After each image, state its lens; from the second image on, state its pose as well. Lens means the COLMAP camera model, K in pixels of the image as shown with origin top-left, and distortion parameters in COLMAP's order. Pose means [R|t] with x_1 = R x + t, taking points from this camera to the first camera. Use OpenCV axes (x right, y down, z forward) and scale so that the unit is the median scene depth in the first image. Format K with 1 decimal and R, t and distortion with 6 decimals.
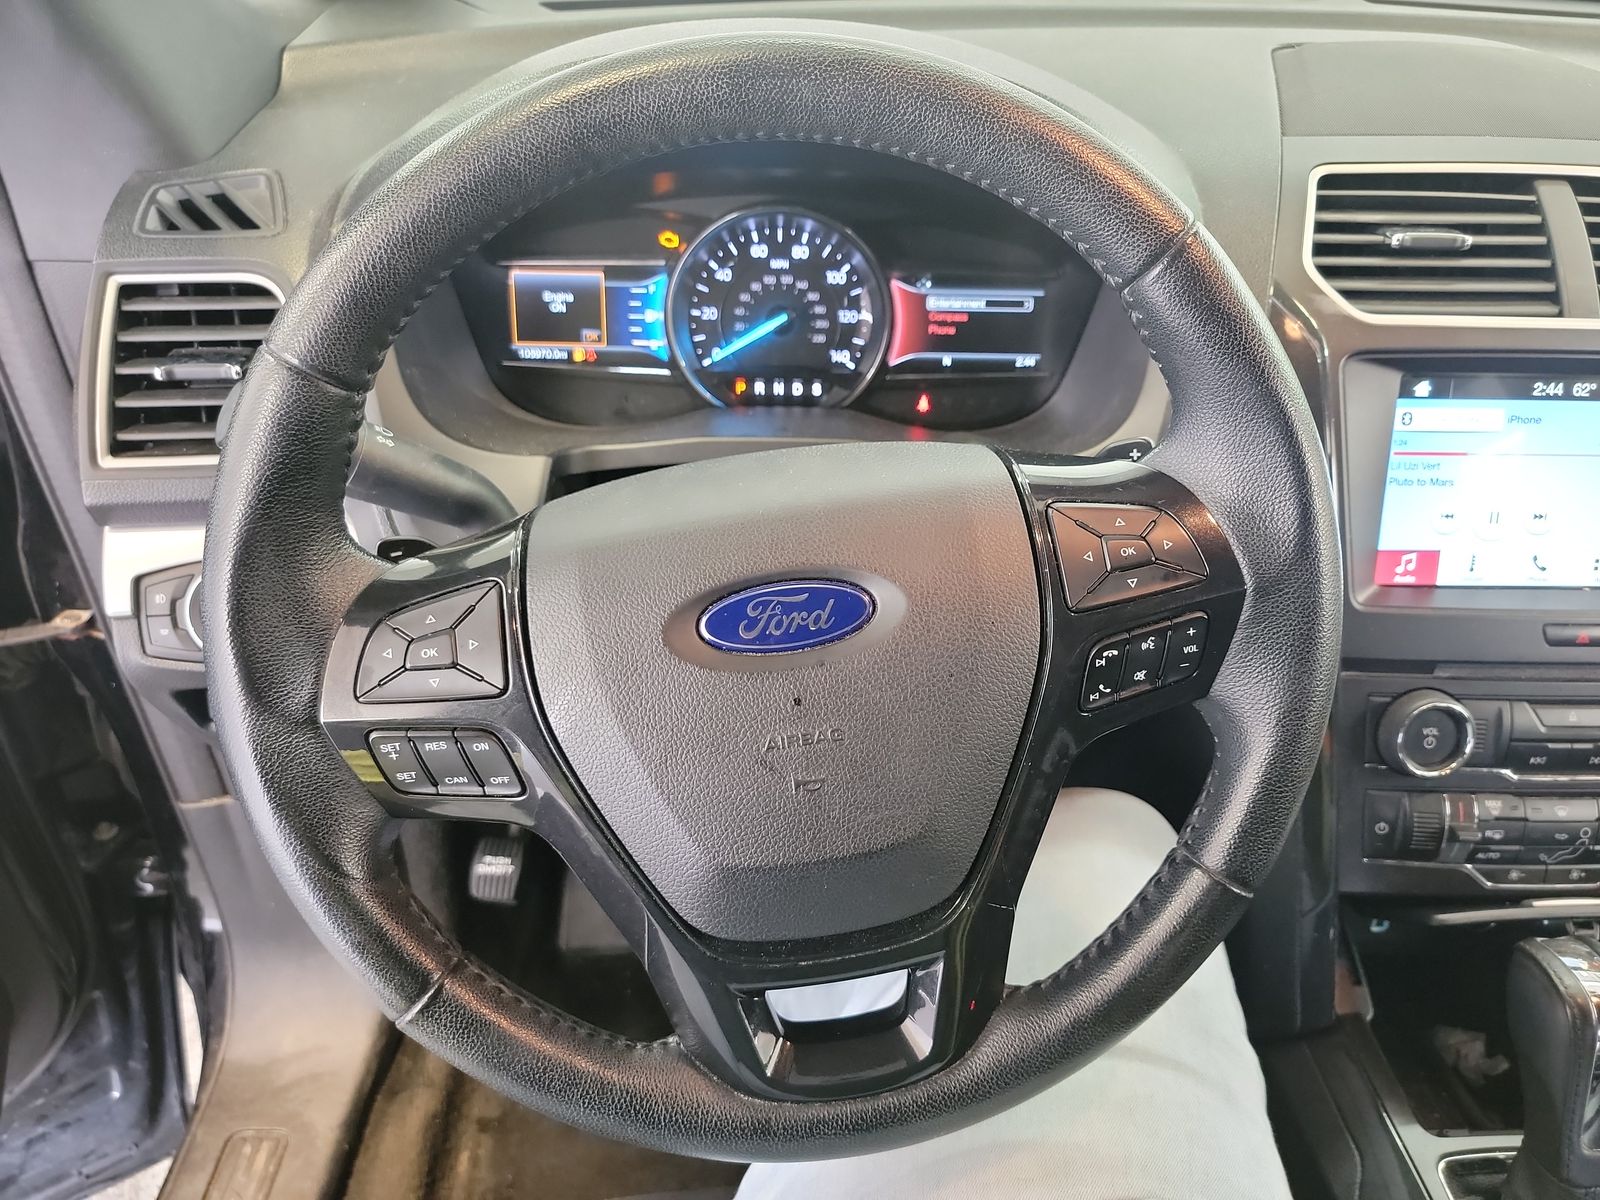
lens RADIAL K [[1144.6, 0, 824.5], [0, 1144.6, 614.0], [0, 0, 1]] dist [0.031987, -0.020276]
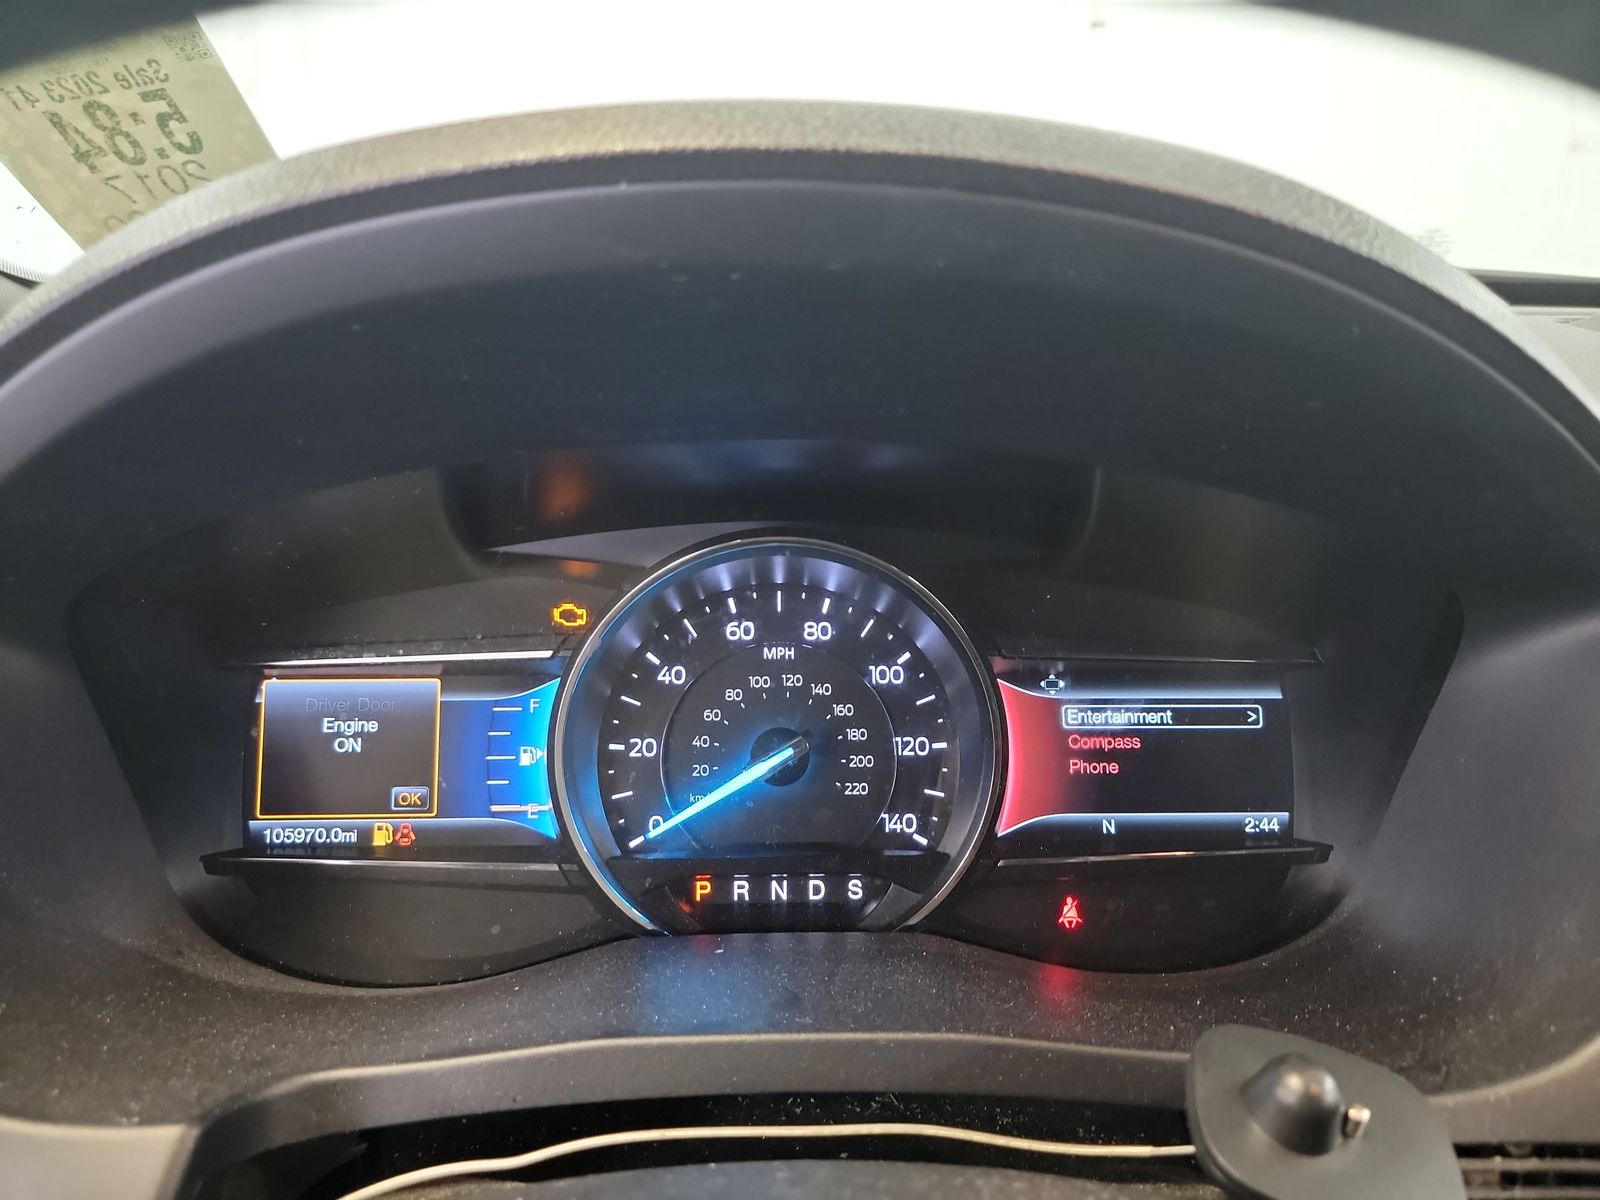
lens RADIAL K [[1144.6, 0, 825.9], [0, 1144.6, 614.0], [0, 0, 1]] dist [0.031987, -0.020276]
pose [[0.999599, -0.026546, -0.009821, -0.011823], [0.021499, 0.937781, -0.346560, -0.139562], [0.018410, 0.346210, 0.937976, 0.503146]]
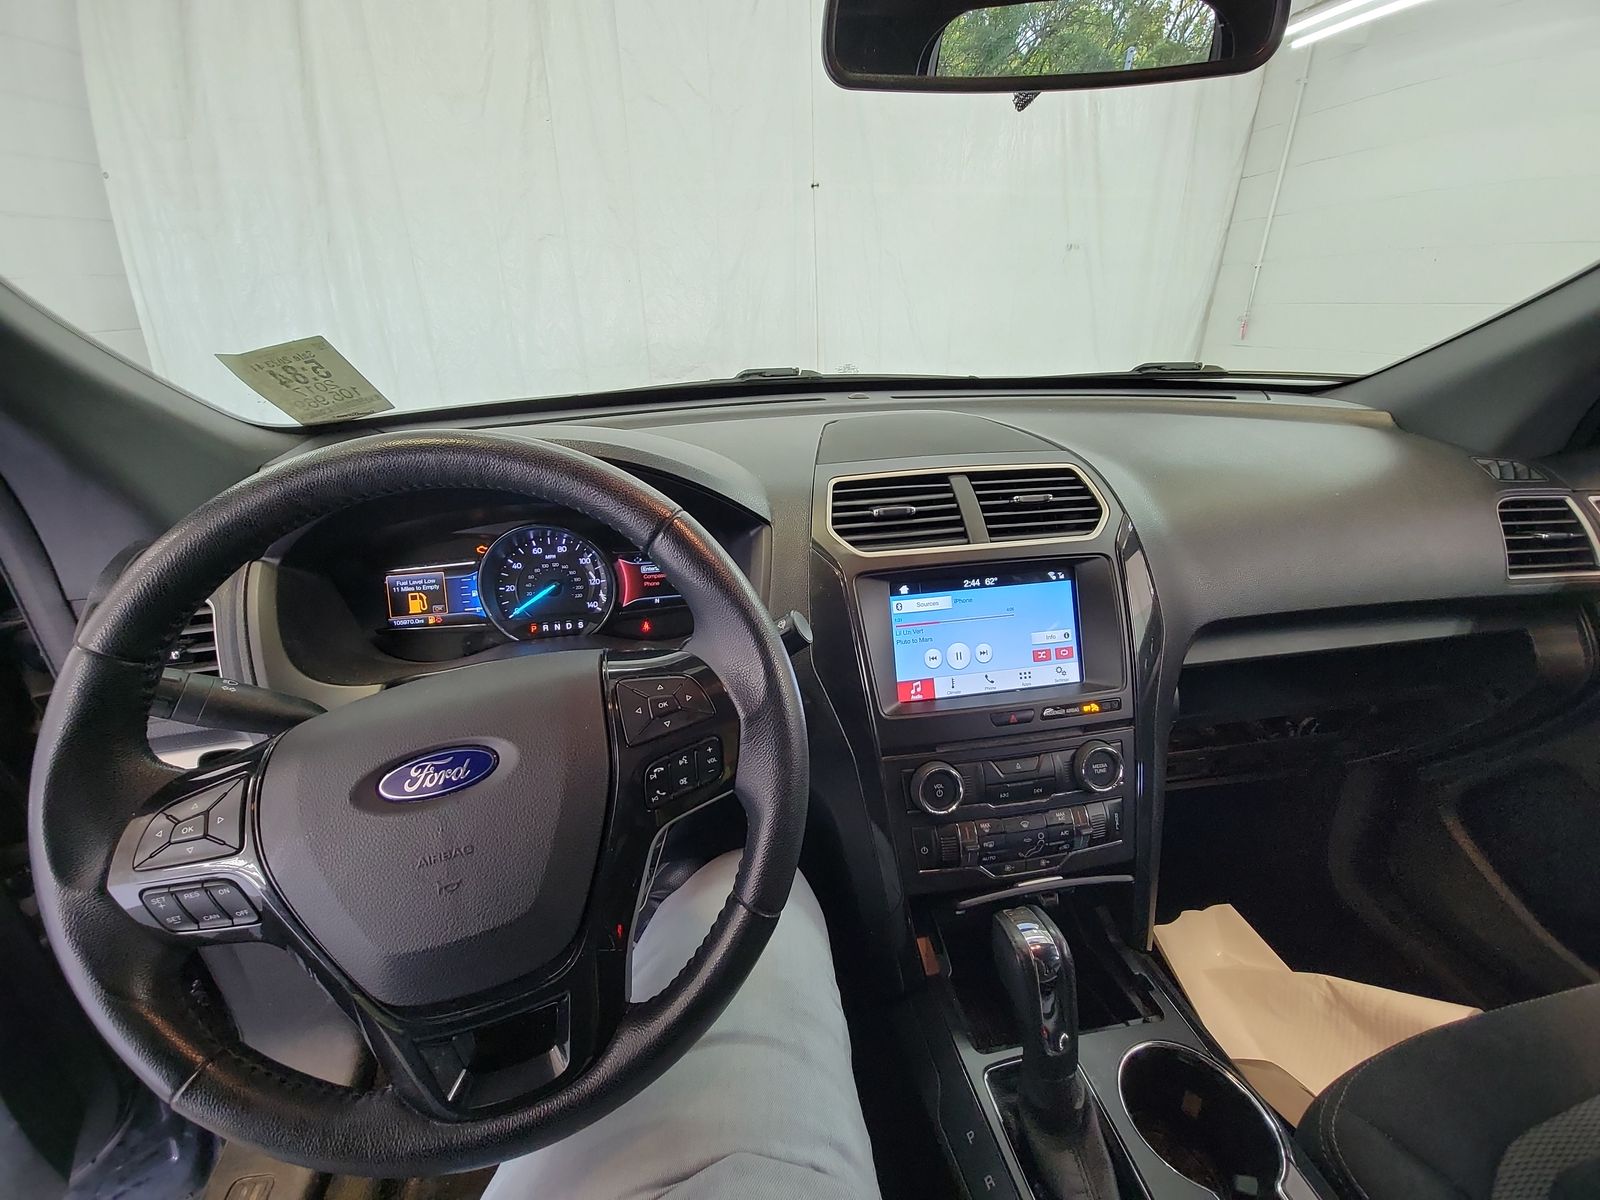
lens RADIAL K [[638.4, 0, 808.6], [0, 638.4, 611.9], [0, 0, 1]] dist [0.013122, -0.002987]
pose [[0.990644, -0.105356, 0.086742, 0.256298], [0.120519, 0.973592, -0.193891, 0.011185], [-0.064024, 0.202531, 0.977181, 0.046013]]
